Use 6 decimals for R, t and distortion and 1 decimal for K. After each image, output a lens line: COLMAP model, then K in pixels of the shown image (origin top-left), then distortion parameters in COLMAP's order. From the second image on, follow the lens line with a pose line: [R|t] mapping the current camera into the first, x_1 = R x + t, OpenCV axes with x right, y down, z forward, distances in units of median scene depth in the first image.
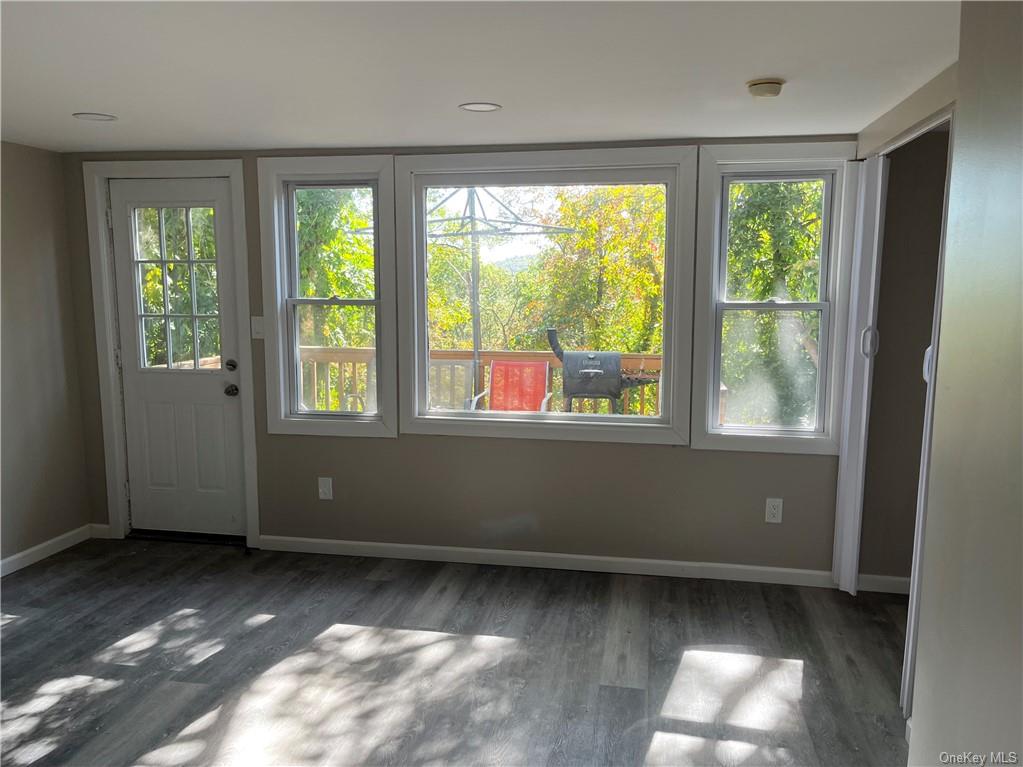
lens RADIAL K [[807.0, 0, 511.5], [0, 807.0, 383.5], [0, 0, 1]] dist [0.019610, -0.003111]
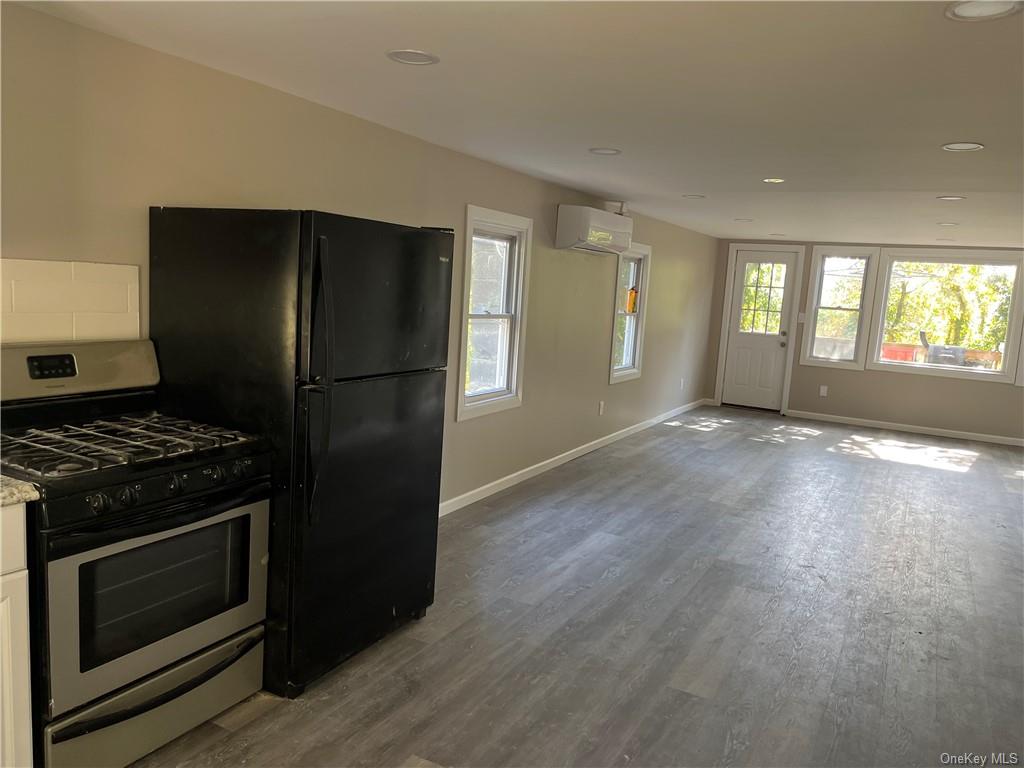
lens RADIAL K [[767.6, 0, 518.0], [0, 767.6, 395.3], [0, 0, 1]] dist [0.054938, -0.075653]
pose [[0.950456, 0.099138, -0.294627, -0.405332], [-0.096320, 0.995059, 0.024099, 0.172453], [0.295560, 0.005474, 0.955308, -1.316611]]
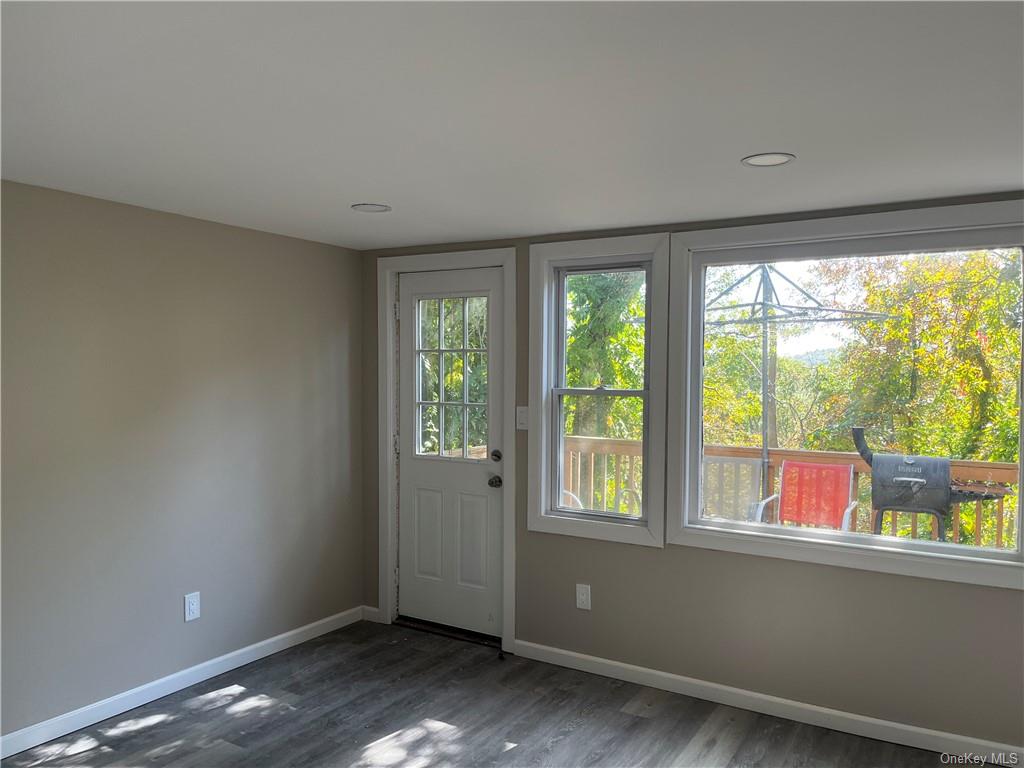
lens RADIAL K [[767.6, 0, 518.0], [0, 767.6, 395.3], [0, 0, 1]] dist [0.054938, -0.075653]
pose [[0.935088, 0.015709, -0.354067, 0.004035], [-0.050406, 0.994757, -0.088986, -0.014004], [0.350813, 0.101056, 0.930977, 0.142965]]
